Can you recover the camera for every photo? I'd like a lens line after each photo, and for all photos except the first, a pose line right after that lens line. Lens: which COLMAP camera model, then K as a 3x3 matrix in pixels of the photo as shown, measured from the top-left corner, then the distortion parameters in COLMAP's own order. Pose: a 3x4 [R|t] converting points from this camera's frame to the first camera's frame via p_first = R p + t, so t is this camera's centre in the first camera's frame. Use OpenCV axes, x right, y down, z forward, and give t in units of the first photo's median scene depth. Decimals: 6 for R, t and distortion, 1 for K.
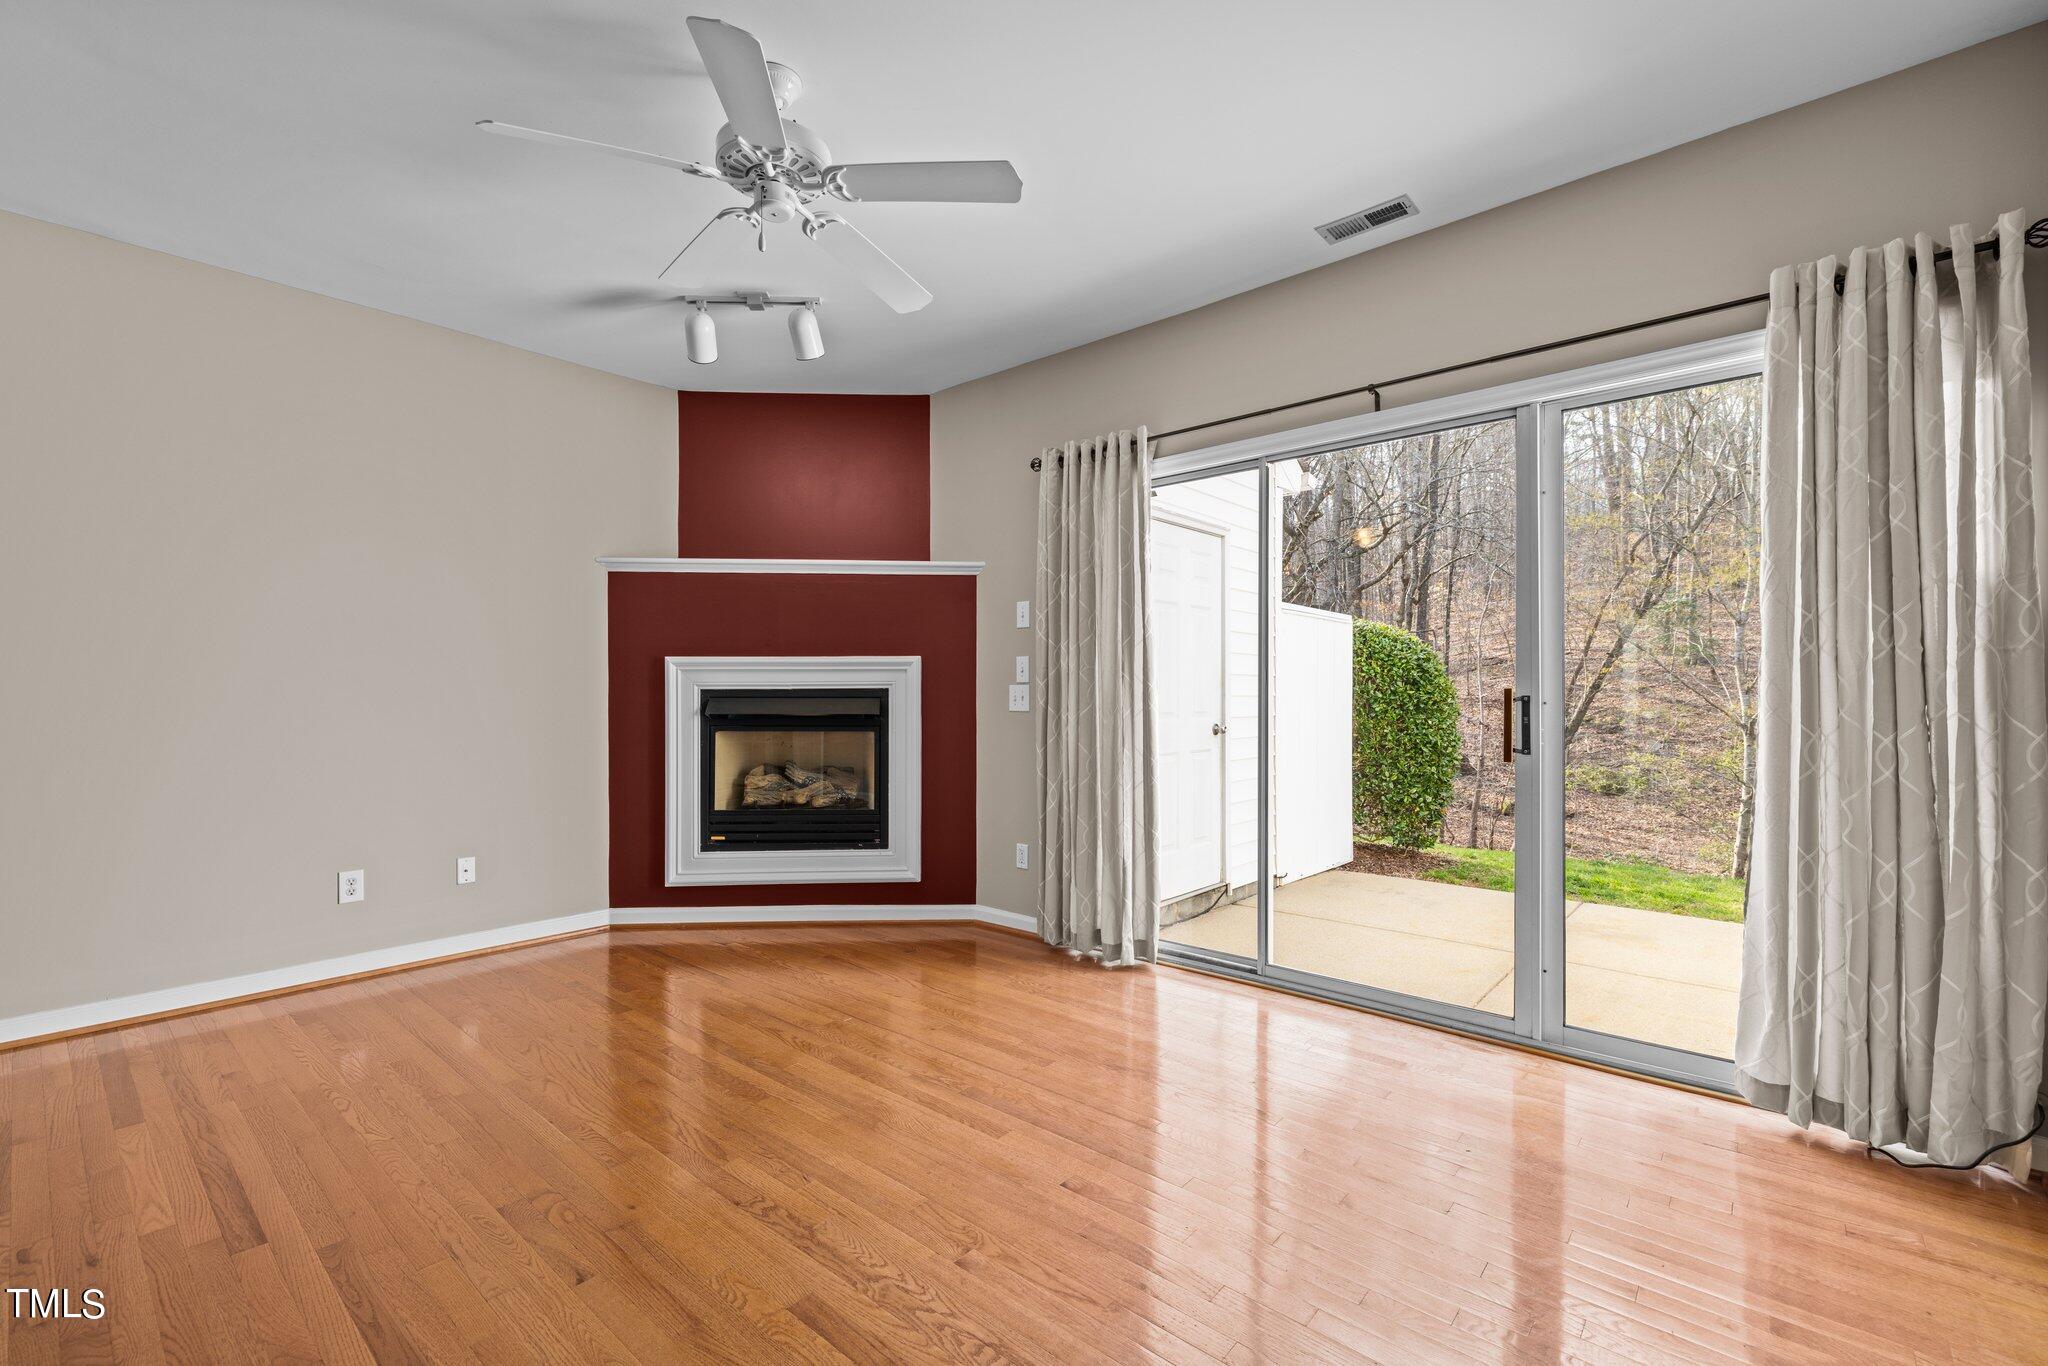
lens RADIAL K [[868.7, 0, 1020.4], [0, 868.7, 698.8], [0, 0, 1]] dist [0.000397, -0.000083]
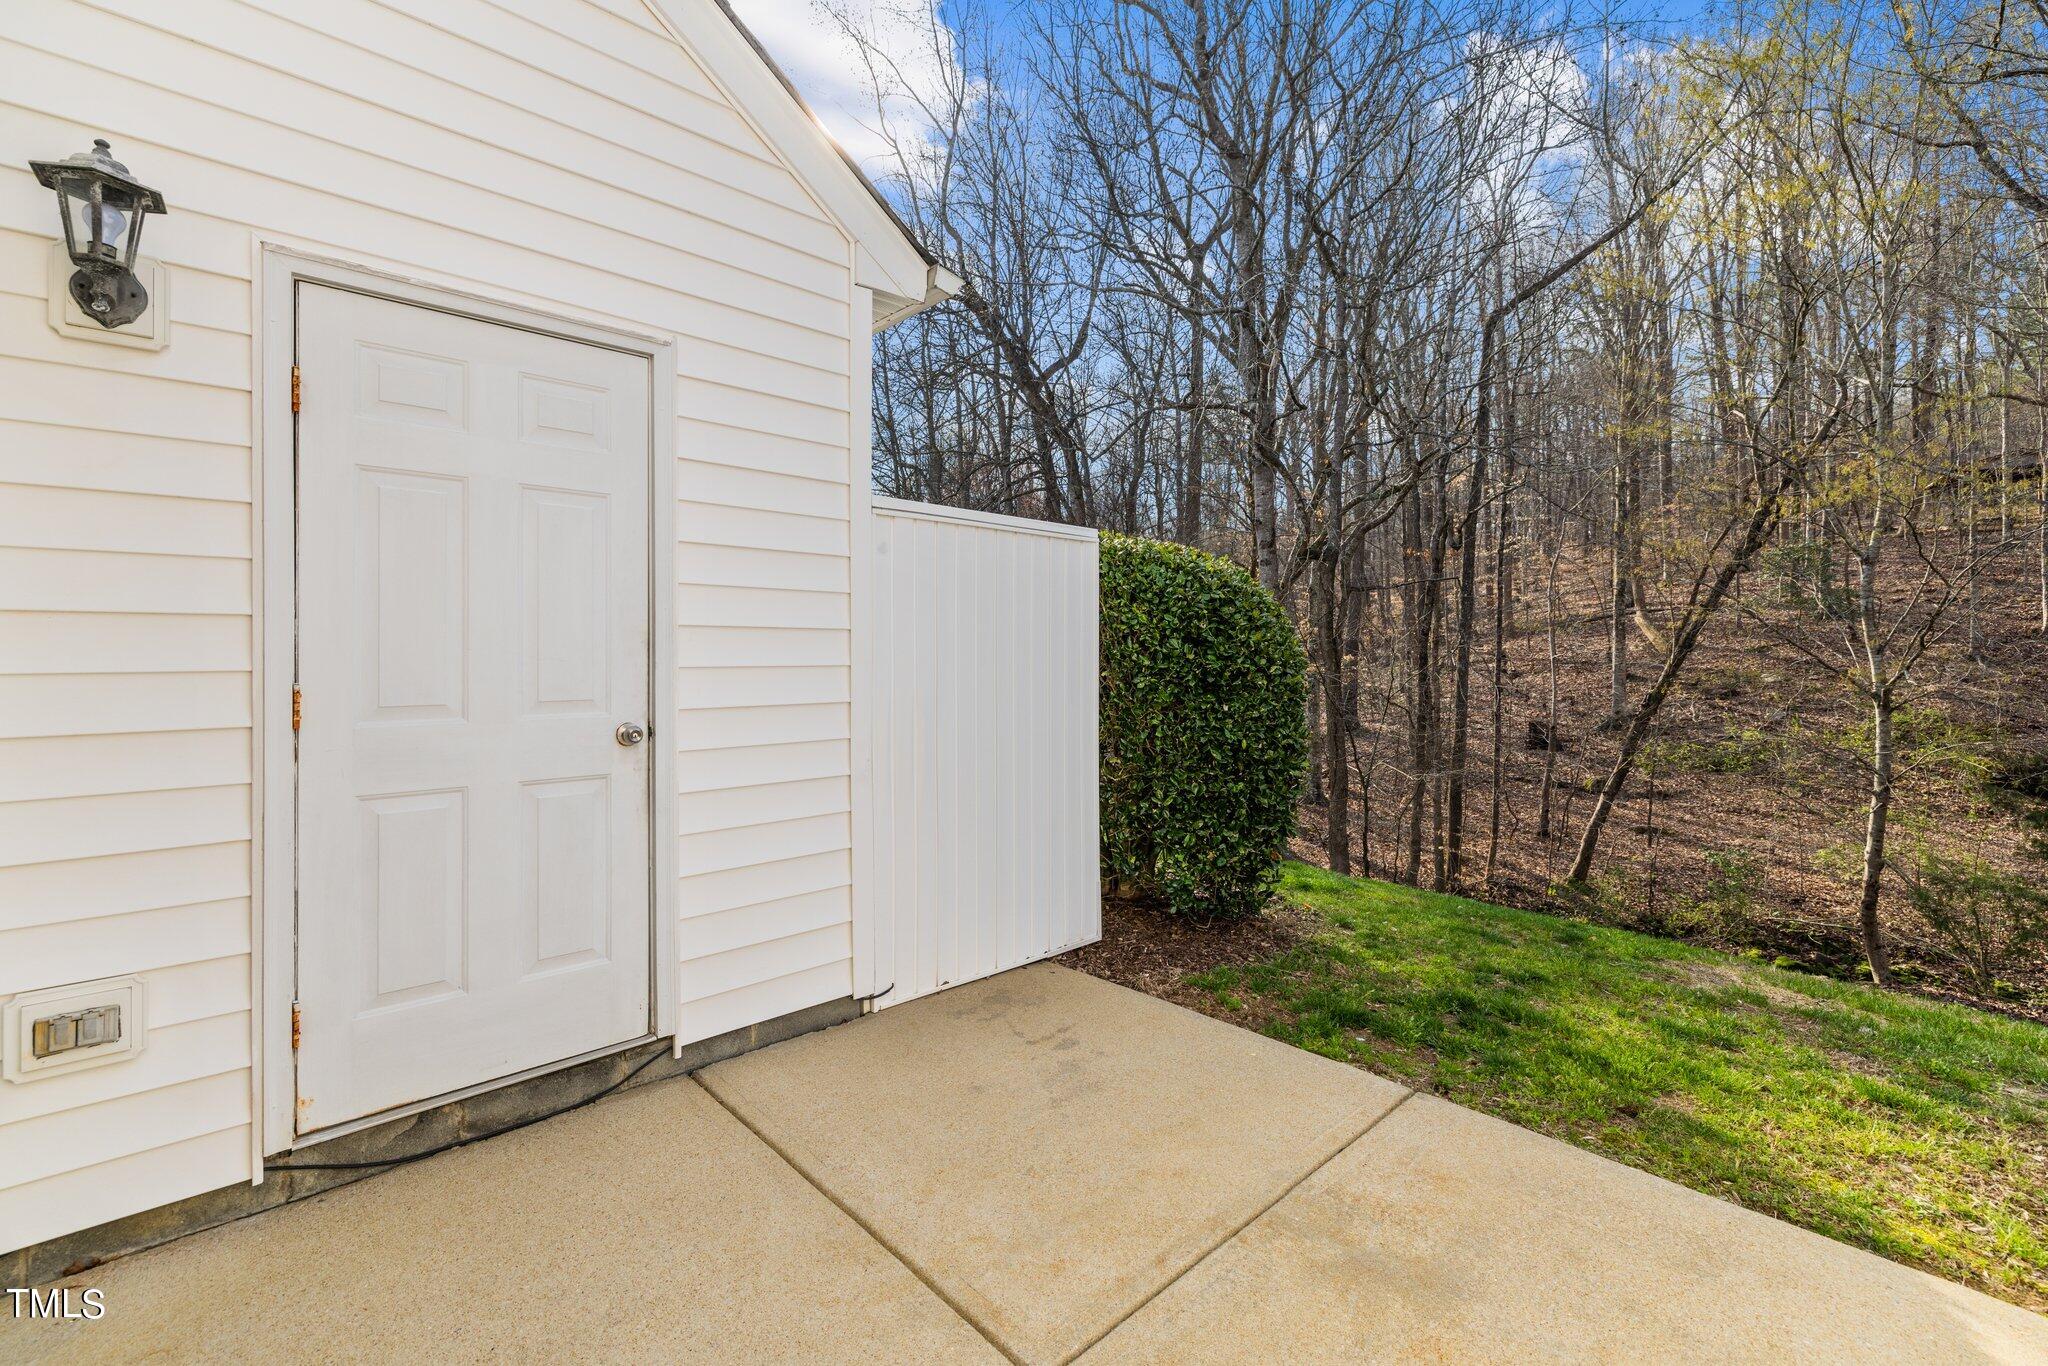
lens RADIAL K [[861.0, 0, 1022.5], [0, 861.0, 659.2], [0, 0, 1]] dist [0.001926, 0.000000]
pose [[0.994941, -0.004789, -0.100350, 0.776644], [0.004475, 0.999984, -0.003349, -0.008674], [0.100365, 0.002882, 0.994947, 0.808883]]
